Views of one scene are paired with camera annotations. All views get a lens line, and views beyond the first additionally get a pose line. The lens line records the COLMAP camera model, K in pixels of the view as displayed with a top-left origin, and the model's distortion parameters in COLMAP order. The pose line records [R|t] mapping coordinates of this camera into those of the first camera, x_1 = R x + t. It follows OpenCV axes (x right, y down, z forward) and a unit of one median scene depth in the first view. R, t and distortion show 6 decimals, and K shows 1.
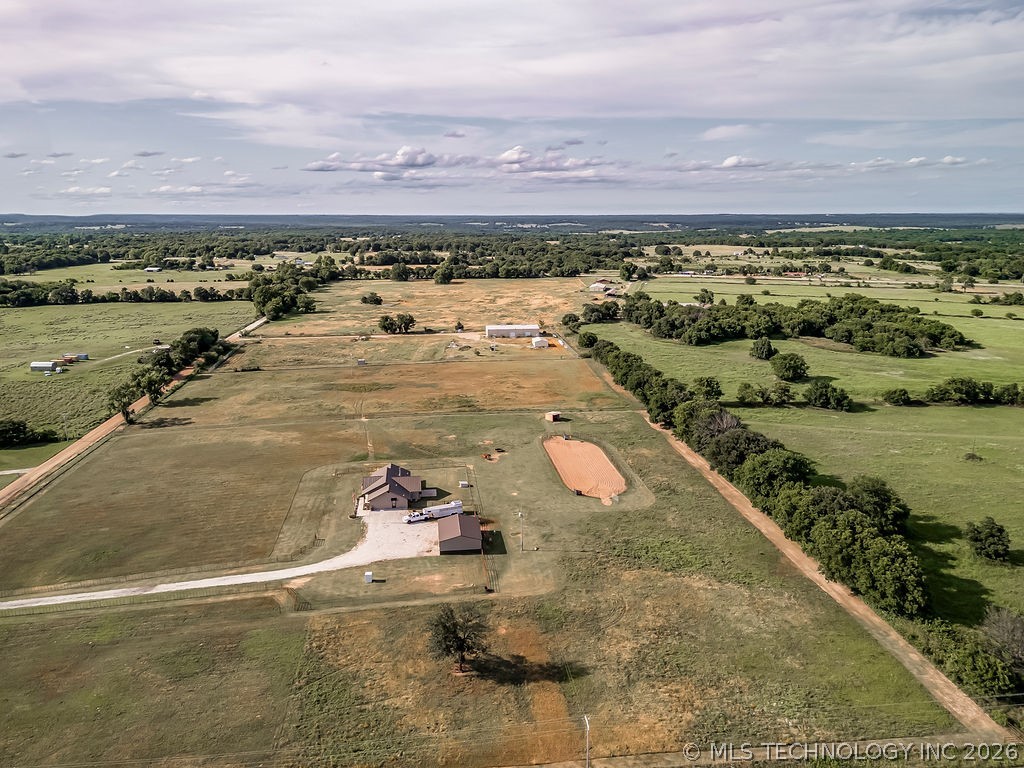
lens RADIAL K [[764.2, 0, 514.9], [0, 764.2, 389.2], [0, 0, 1]] dist [0.068564, -0.068452]
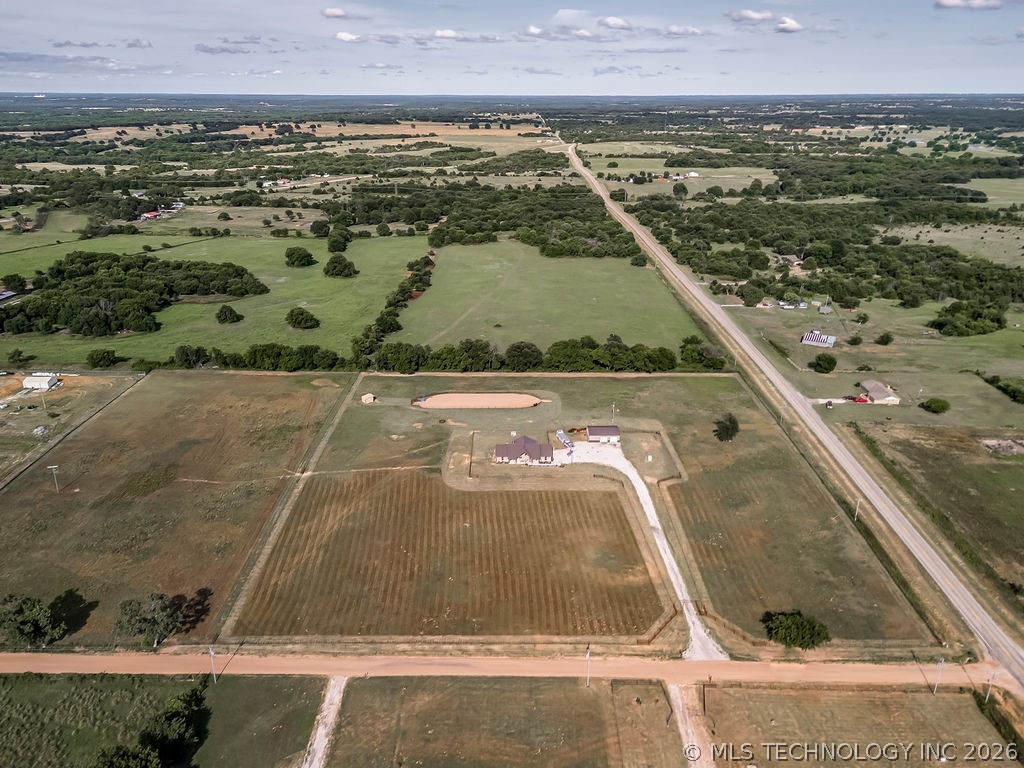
lens RADIAL K [[764.2, 0, 514.9], [0, 764.2, 389.2], [0, 0, 1]] dist [0.068564, -0.068452]
pose [[0.106294, -0.361232, 0.926398, -1.441655], [0.225391, 0.916178, 0.331385, -0.454744], [-0.968453, 0.173578, 0.178803, 0.732793]]
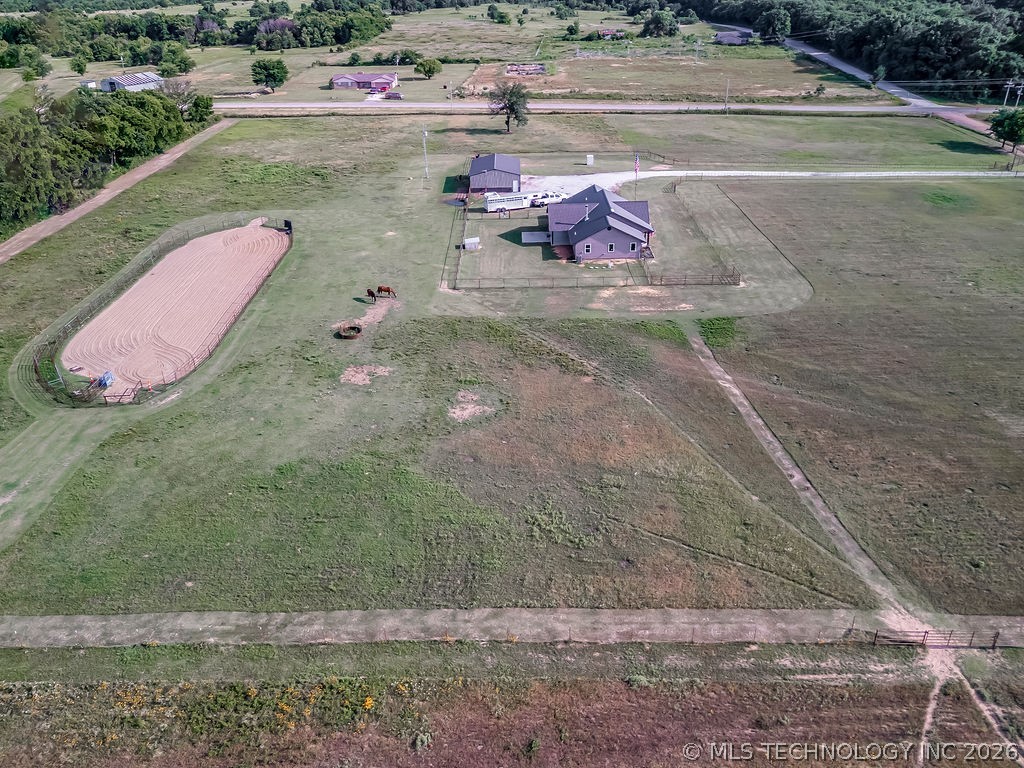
lens RADIAL K [[764.2, 0, 514.9], [0, 764.2, 389.2], [0, 0, 1]] dist [0.068564, -0.068452]
pose [[-0.992945, -0.039878, 0.111670, -0.166757], [0.046760, 0.733755, 0.677803, -0.173199], [-0.108968, 0.678243, -0.726714, 1.499467]]
